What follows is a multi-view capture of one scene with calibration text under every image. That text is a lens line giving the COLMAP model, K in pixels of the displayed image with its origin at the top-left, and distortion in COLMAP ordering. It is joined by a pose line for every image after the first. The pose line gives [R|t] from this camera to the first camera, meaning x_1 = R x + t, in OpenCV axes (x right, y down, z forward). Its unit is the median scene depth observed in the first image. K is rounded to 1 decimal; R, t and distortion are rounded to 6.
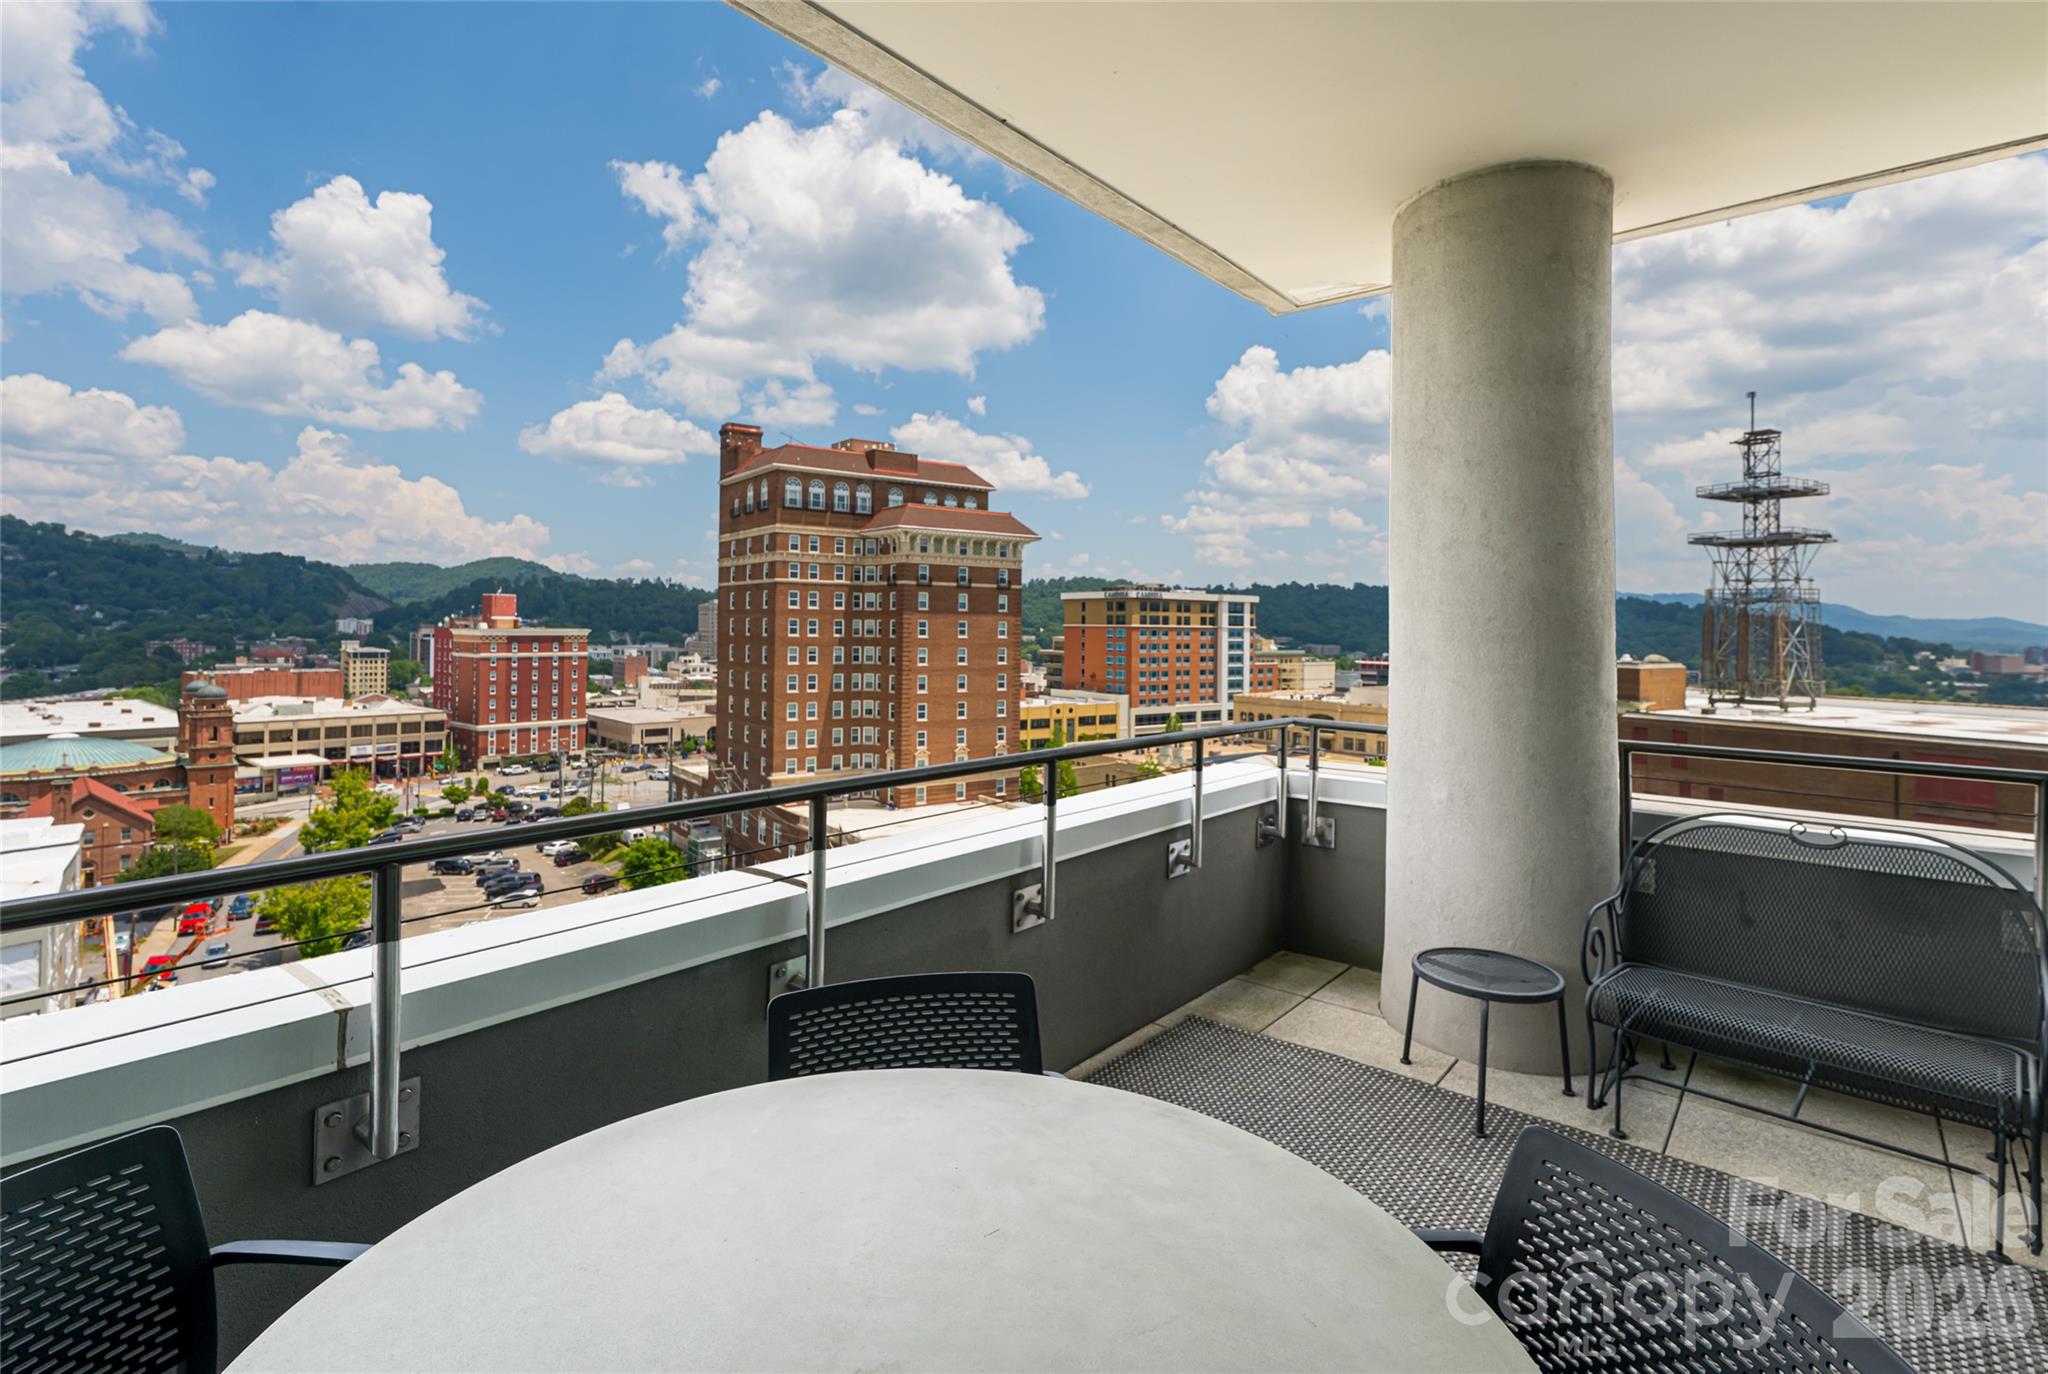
lens RADIAL K [[965.6, 0, 1005.3], [0, 965.6, 614.9], [0, 0, 1]] dist [0.000205, -0.002784]
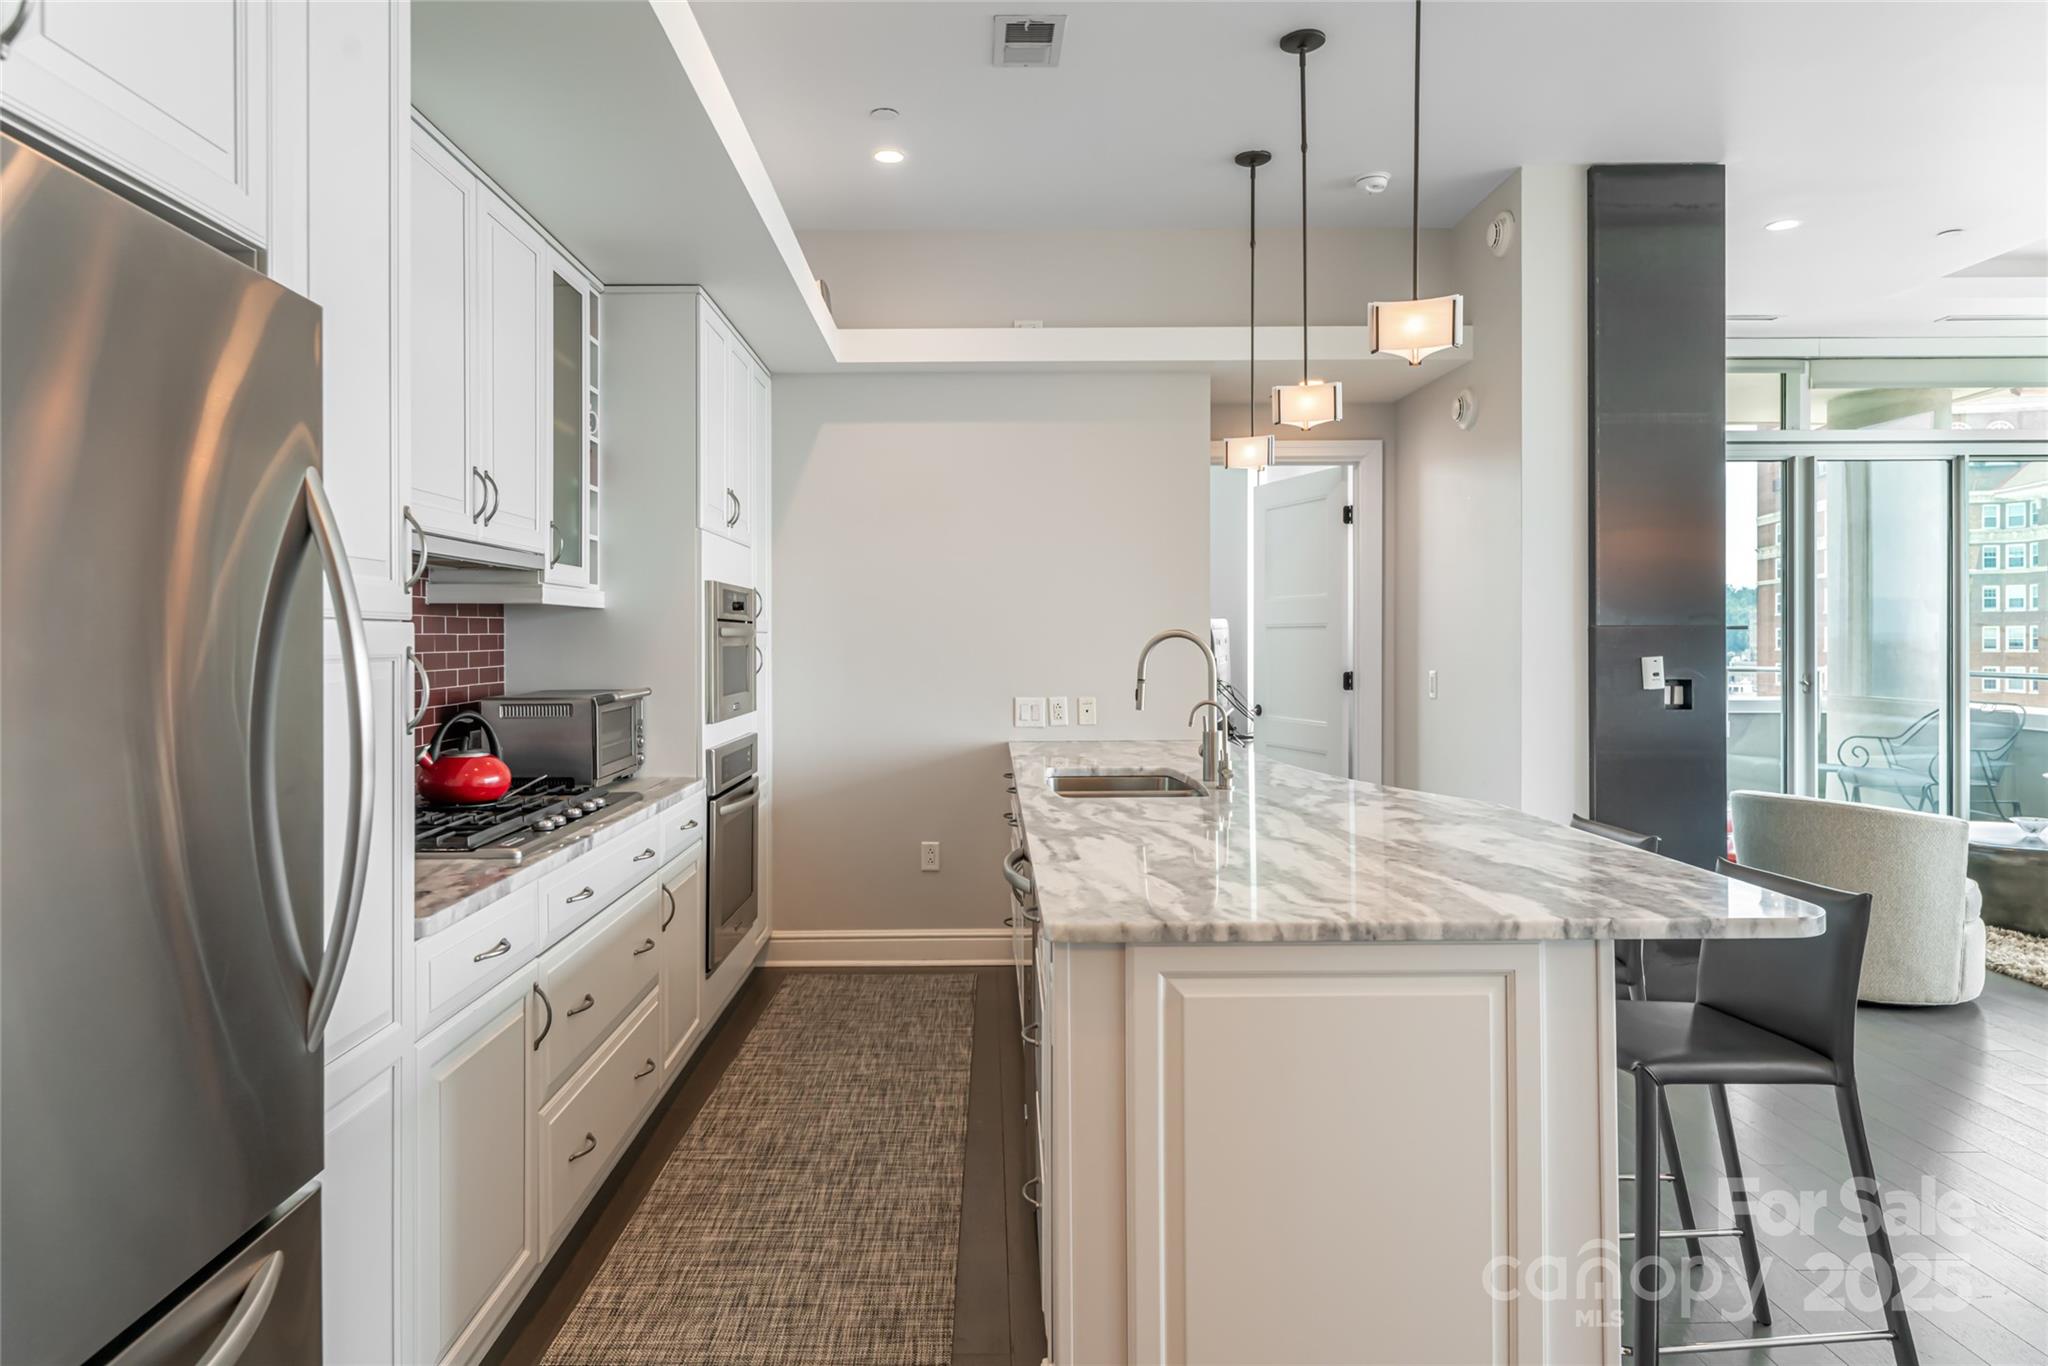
lens RADIAL K [[1250.0, 0, 937.5], [0, 1250.0, 640.8], [0, 0, 1]] dist [-0.001563, -0.005877]
pose [[0.624748, -0.011874, -0.780736, 0.042445], [0.018619, 0.999827, -0.000307, 0.001133], [0.780604, -0.014345, 0.624861, -0.069725]]
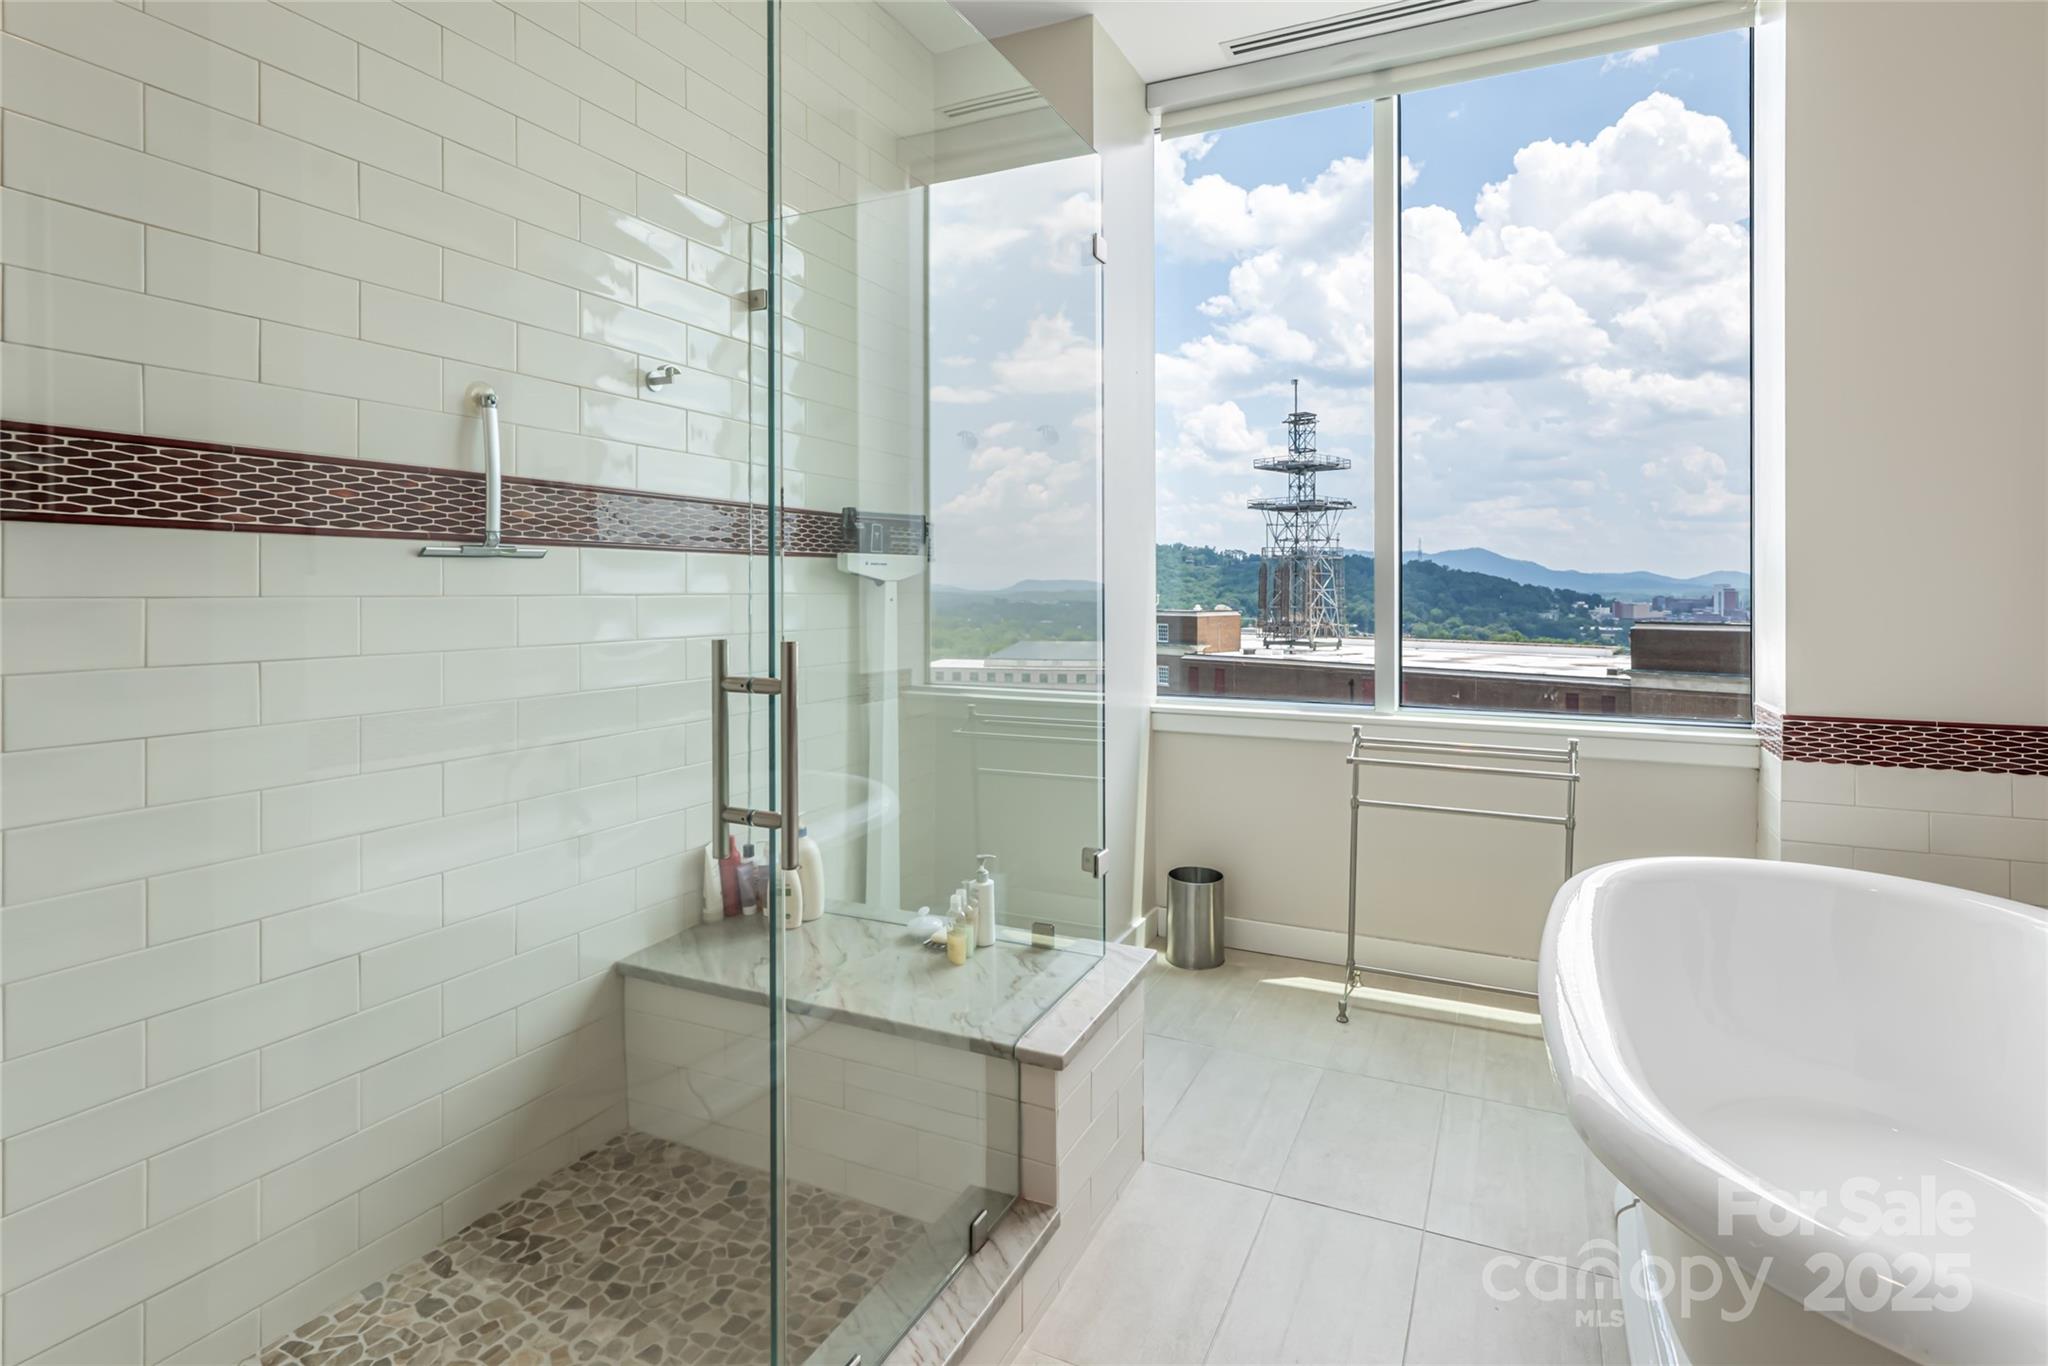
lens RADIAL K [[1035.2, 0, 1070.9], [0, 1035.2, 574.8], [0, 0, 1]] dist [0.000938, 0.000327]
pose [[0.975057, -0.007630, 0.221824, 0.137490], [0.007826, 0.999969, -0.000006, 0.002675], [-0.221817, 0.001742, 0.975087, -0.103879]]
